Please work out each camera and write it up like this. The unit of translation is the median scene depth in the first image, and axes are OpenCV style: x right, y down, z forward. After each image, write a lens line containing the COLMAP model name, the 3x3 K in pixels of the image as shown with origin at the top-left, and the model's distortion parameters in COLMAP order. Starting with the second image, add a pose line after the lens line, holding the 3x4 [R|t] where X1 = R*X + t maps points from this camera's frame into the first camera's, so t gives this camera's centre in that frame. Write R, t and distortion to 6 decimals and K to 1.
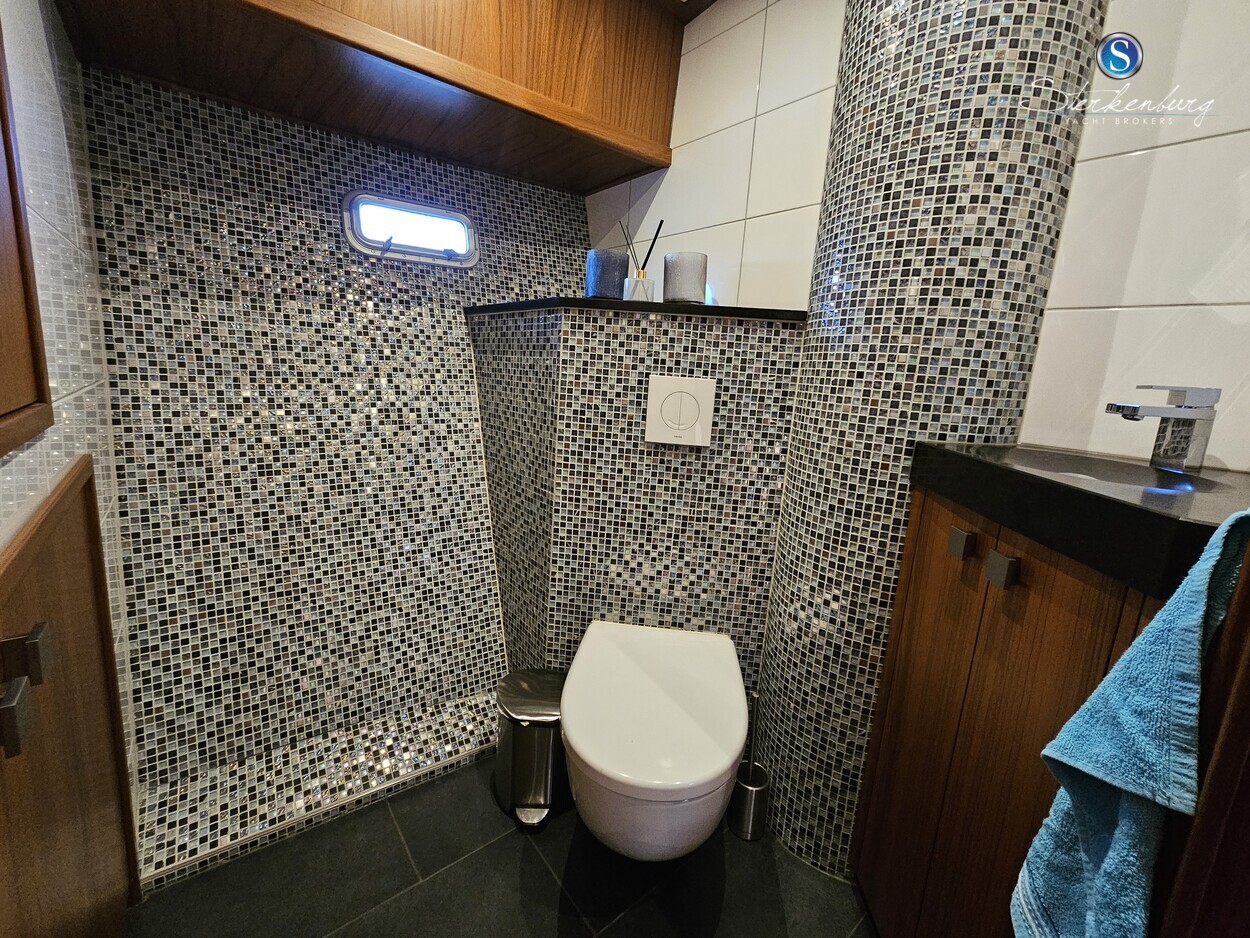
lens RADIAL K [[519.0, 0, 628.3], [0, 519.0, 459.2], [0, 0, 1]] dist [-0.002333, 0.000364]
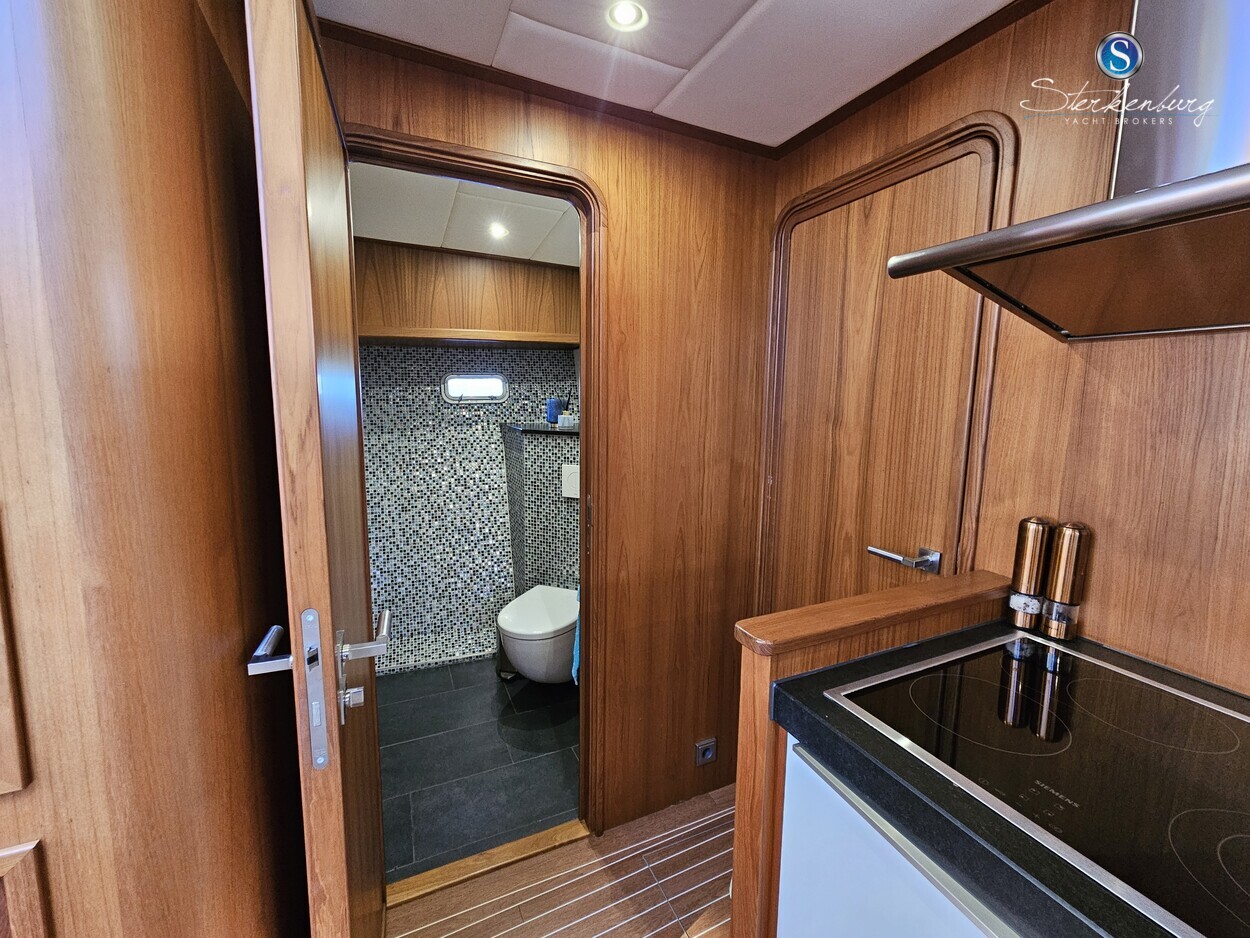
lens RADIAL K [[519.0, 0, 628.3], [0, 519.0, 459.2], [0, 0, 1]] dist [-0.002333, 0.000364]
pose [[0.965786, -0.019441, -0.258611, 0.718726], [0.002869, 0.997926, -0.064304, -0.042226], [0.259325, 0.061362, 0.963839, -0.807526]]
